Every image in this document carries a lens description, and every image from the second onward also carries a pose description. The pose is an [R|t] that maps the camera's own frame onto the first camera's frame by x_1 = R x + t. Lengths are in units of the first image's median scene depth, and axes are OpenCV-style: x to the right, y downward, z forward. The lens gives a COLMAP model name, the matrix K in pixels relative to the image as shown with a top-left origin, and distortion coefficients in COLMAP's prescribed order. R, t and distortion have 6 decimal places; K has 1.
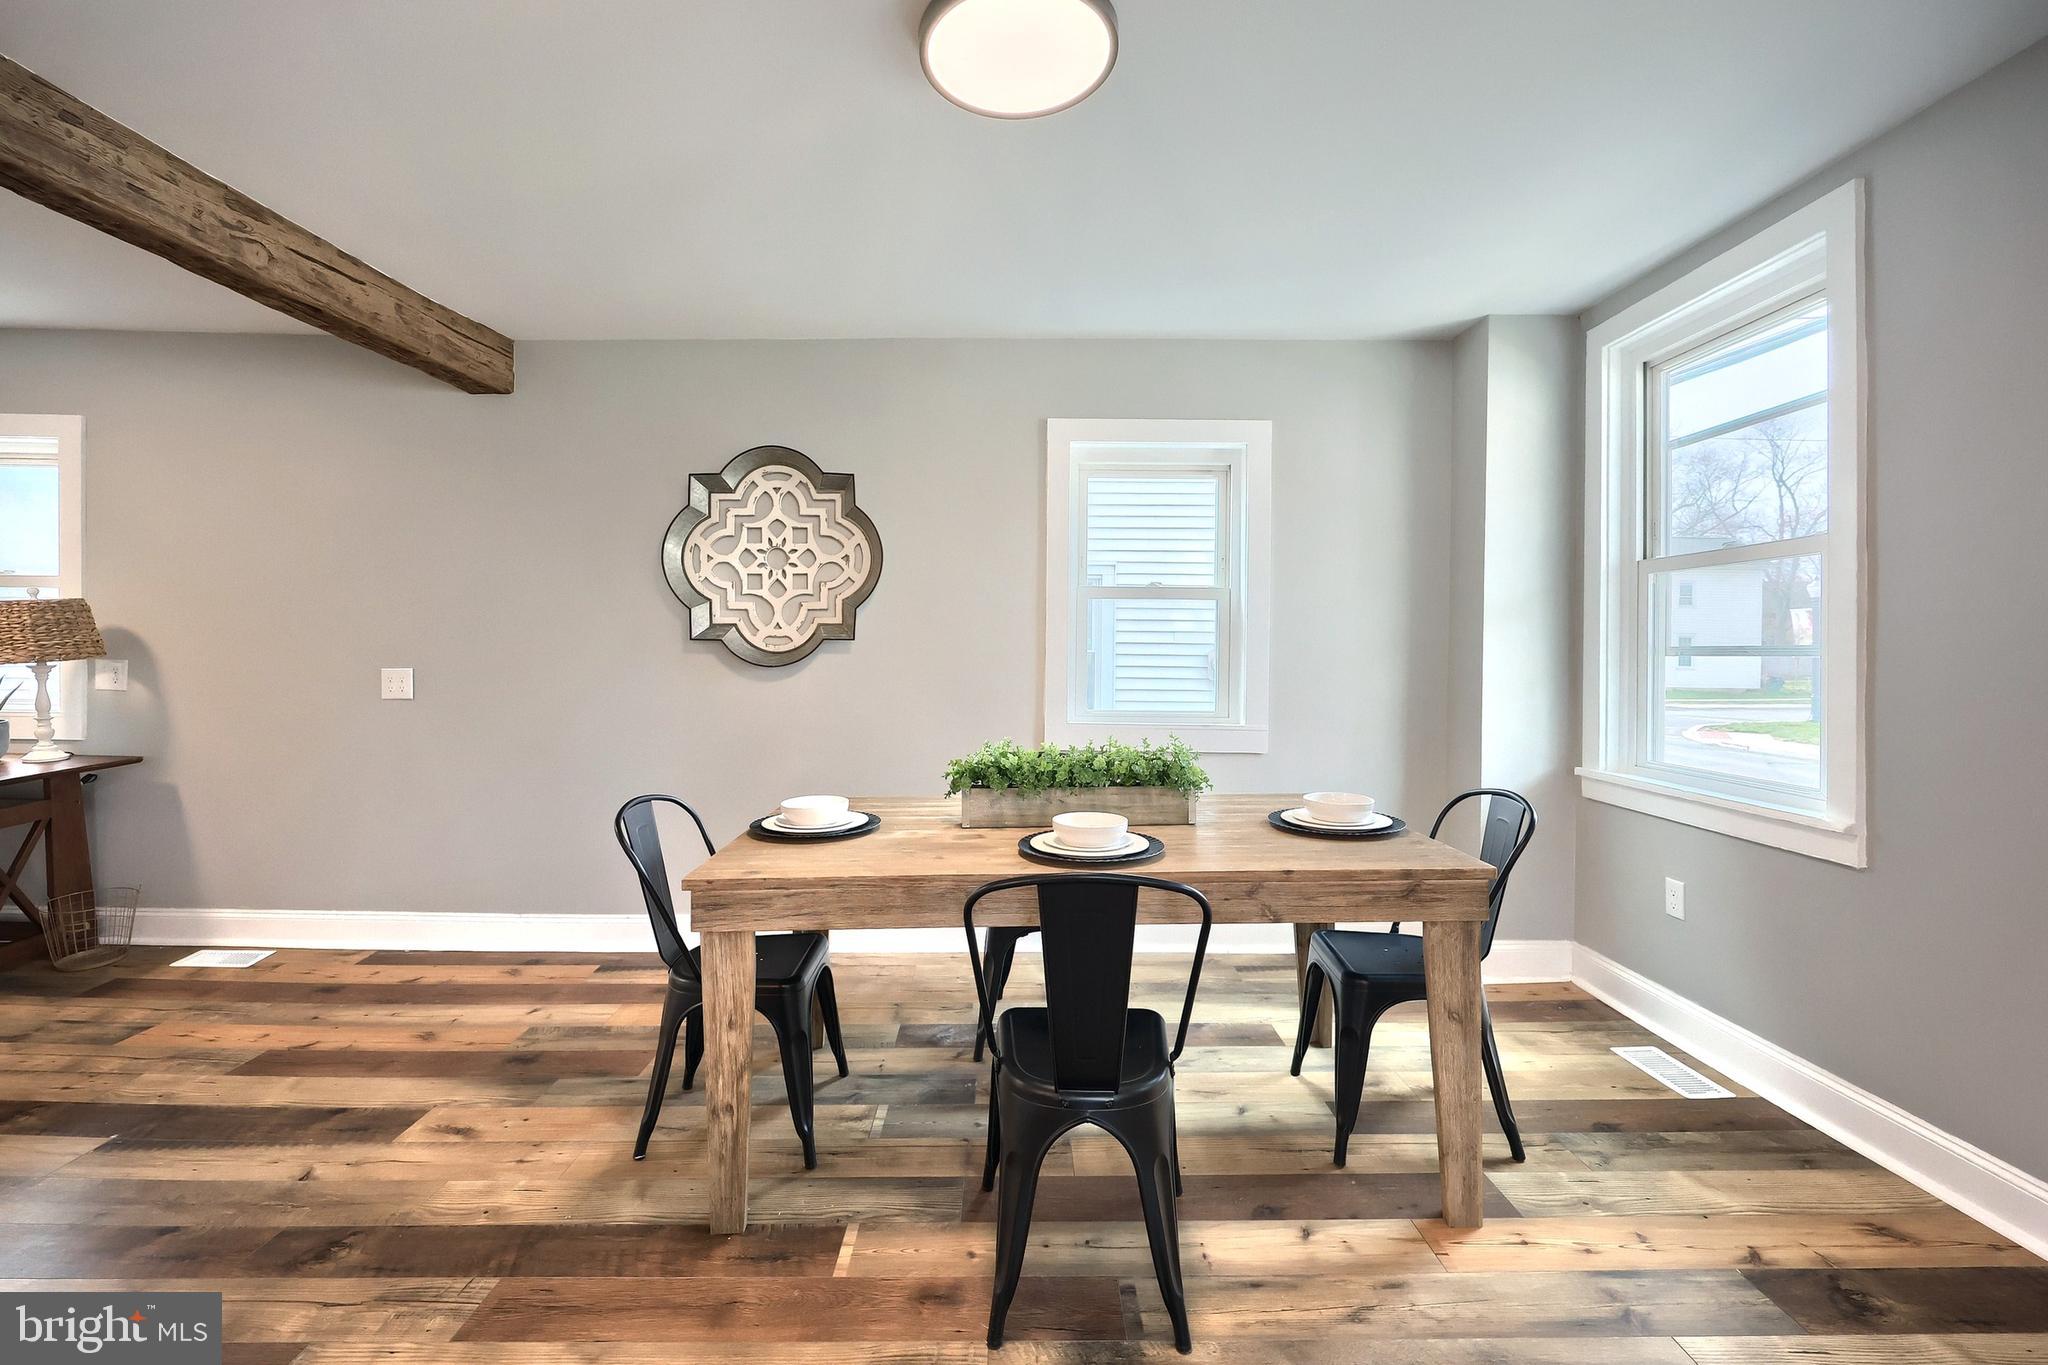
lens RADIAL K [[849.2, 0, 1007.9], [0, 849.2, 658.0], [0, 0, 1]] dist [0.000078, 0.000306]
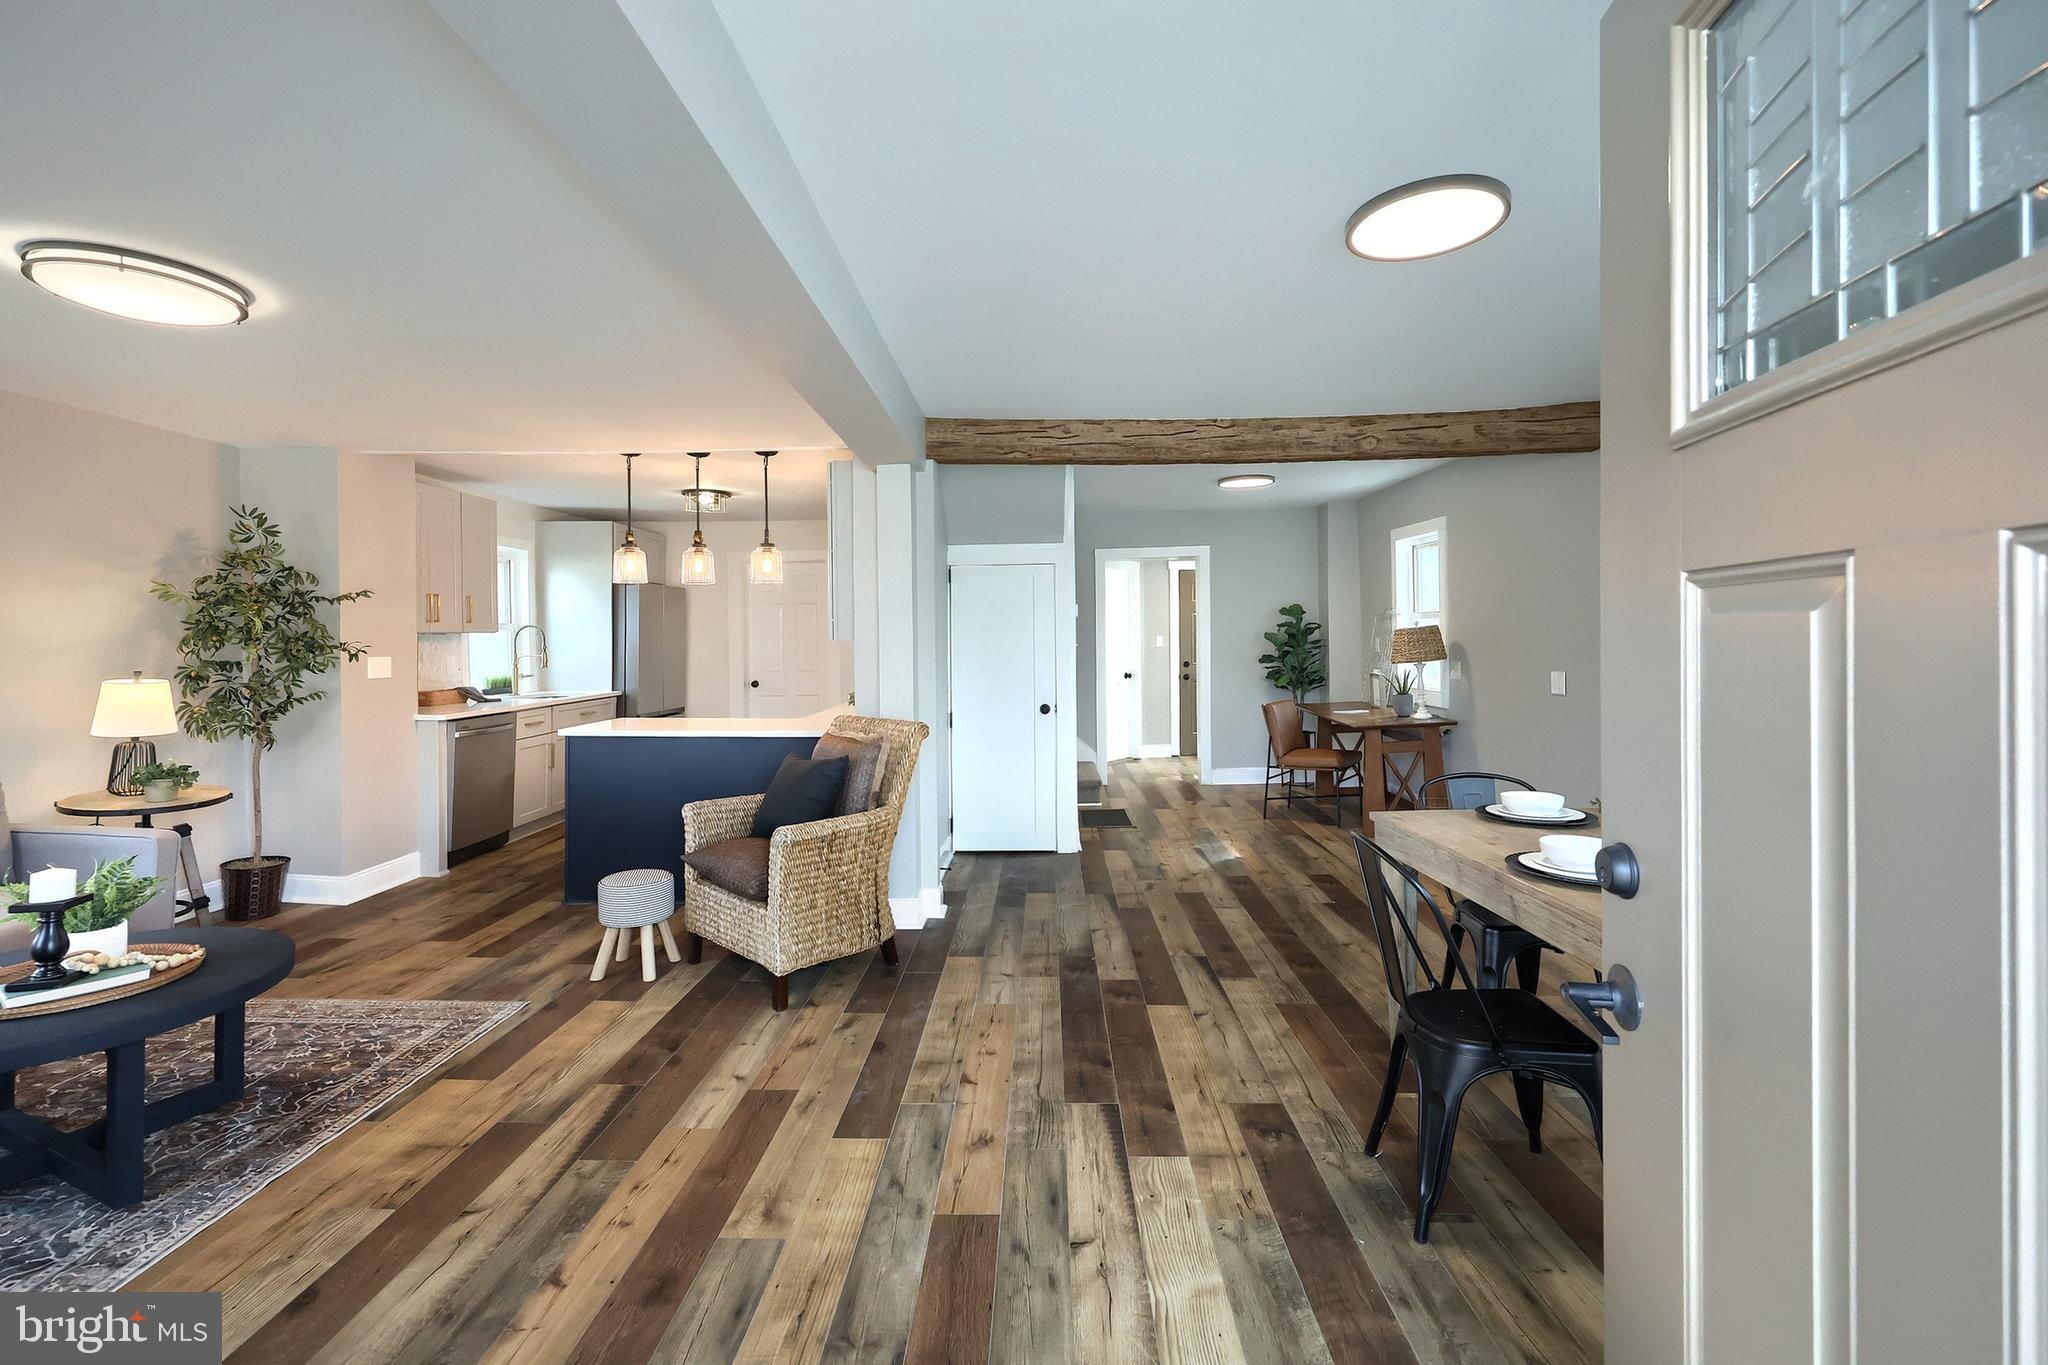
lens RADIAL K [[875.1, 0, 1013.7], [0, 875.1, 636.2], [0, 0, 1]] dist [-0.001523, 0.000077]
pose [[-0.027267, -0.010952, -0.999568, 0.675397], [-0.000310, 0.999940, -0.010948, -0.027583], [0.999628, 0.000011, -0.027269, 0.193775]]
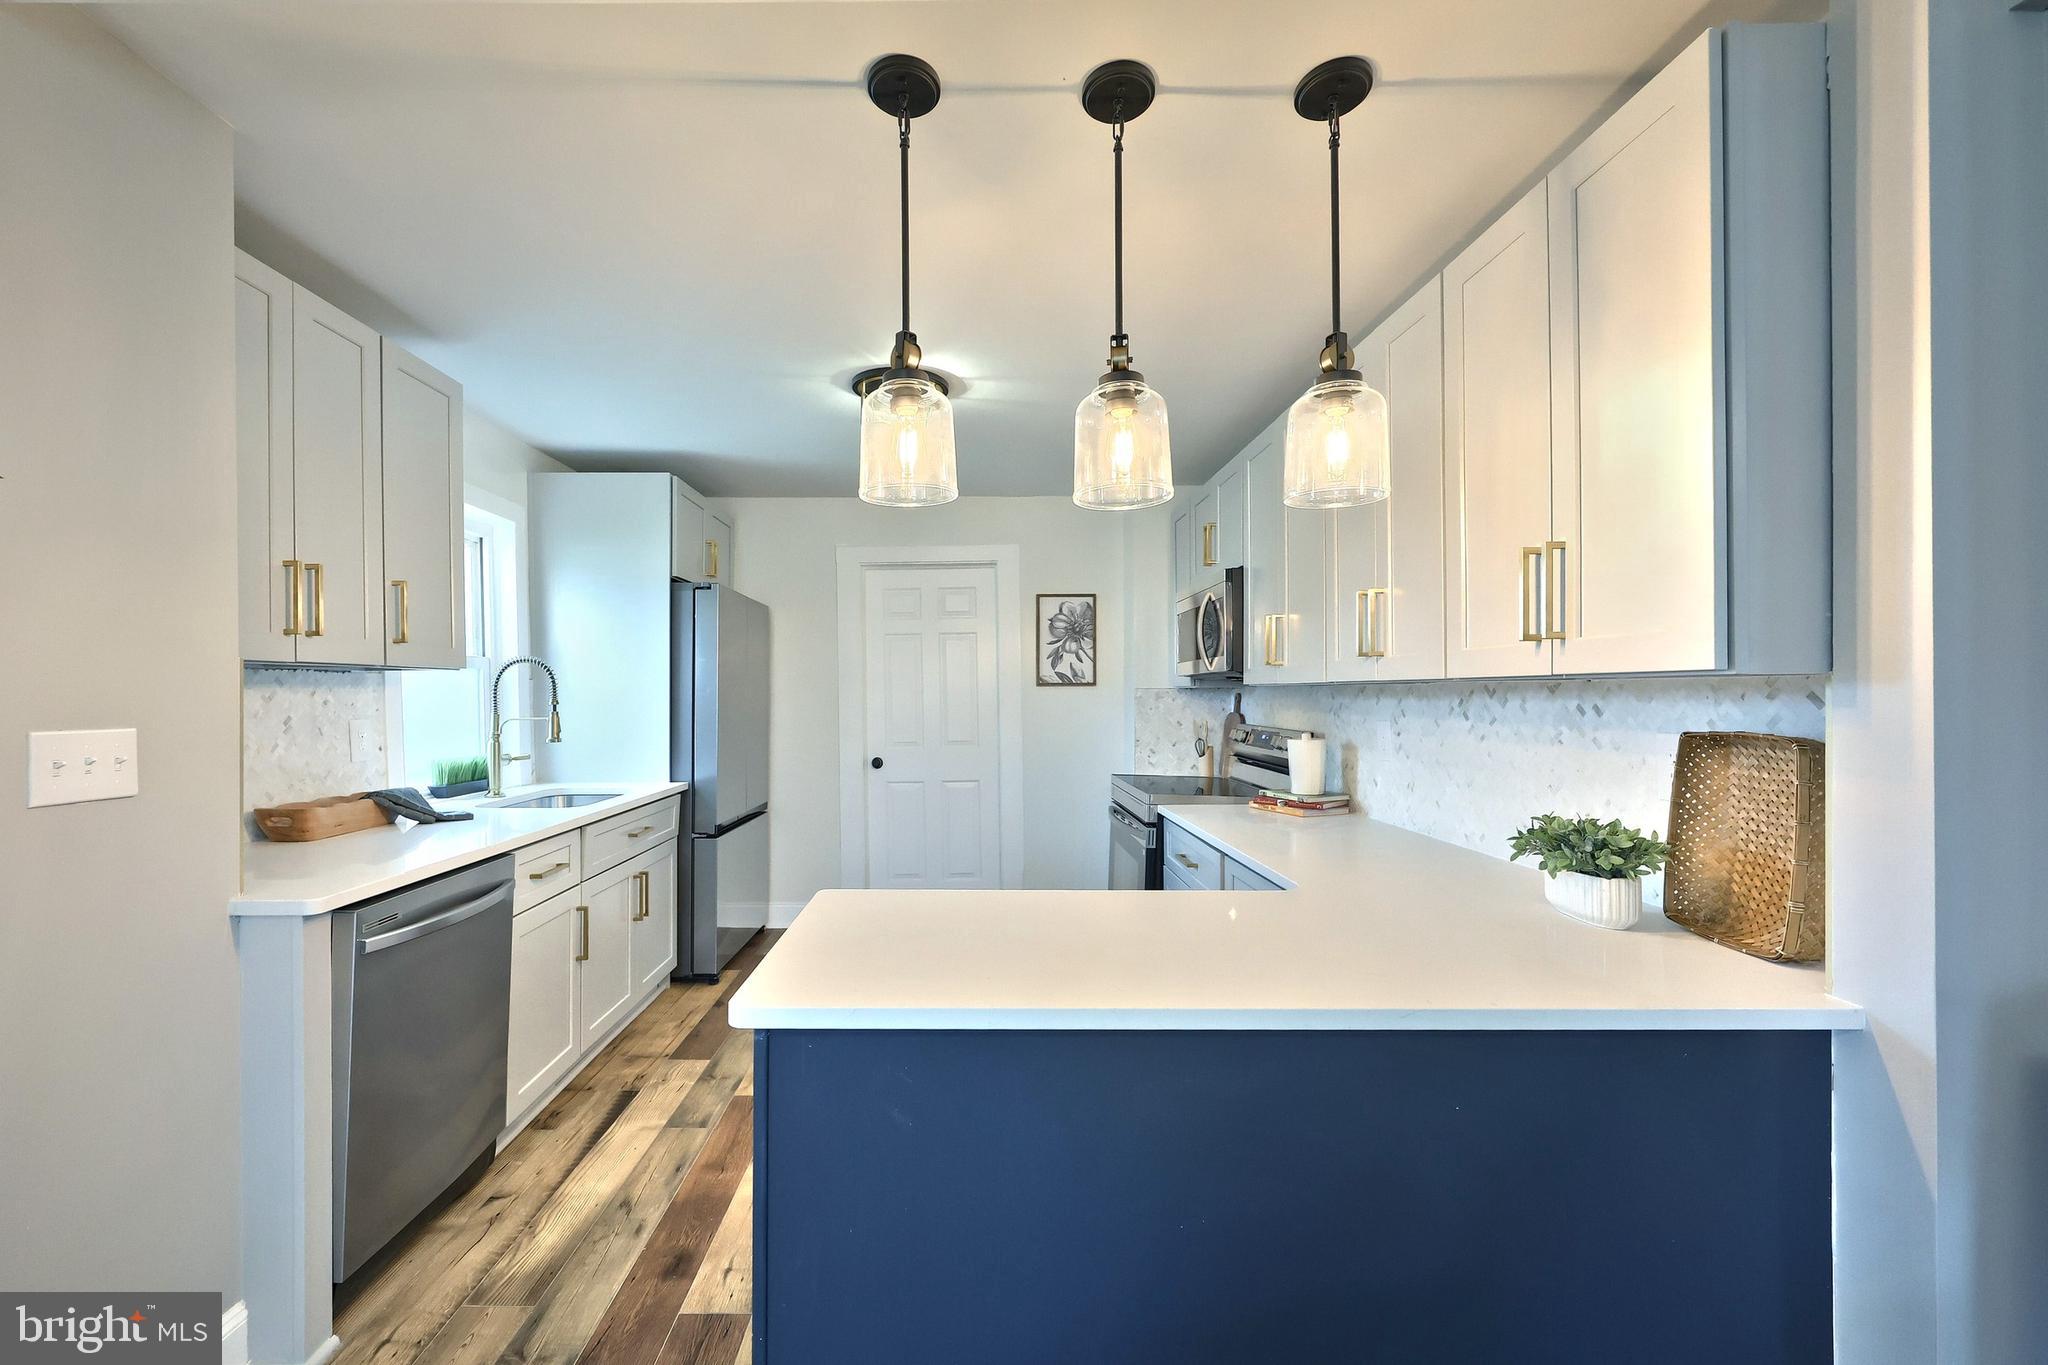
lens RADIAL K [[841.1, 0, 970.3], [0, 841.1, 696.0], [0, 0, 1]] dist [-0.001747, -0.000124]
pose [[0.003594, -0.010146, -0.999942, -0.304054], [-0.000935, 0.999948, -0.010149, -0.020845], [0.999993, 0.000972, 0.003584, -0.444809]]
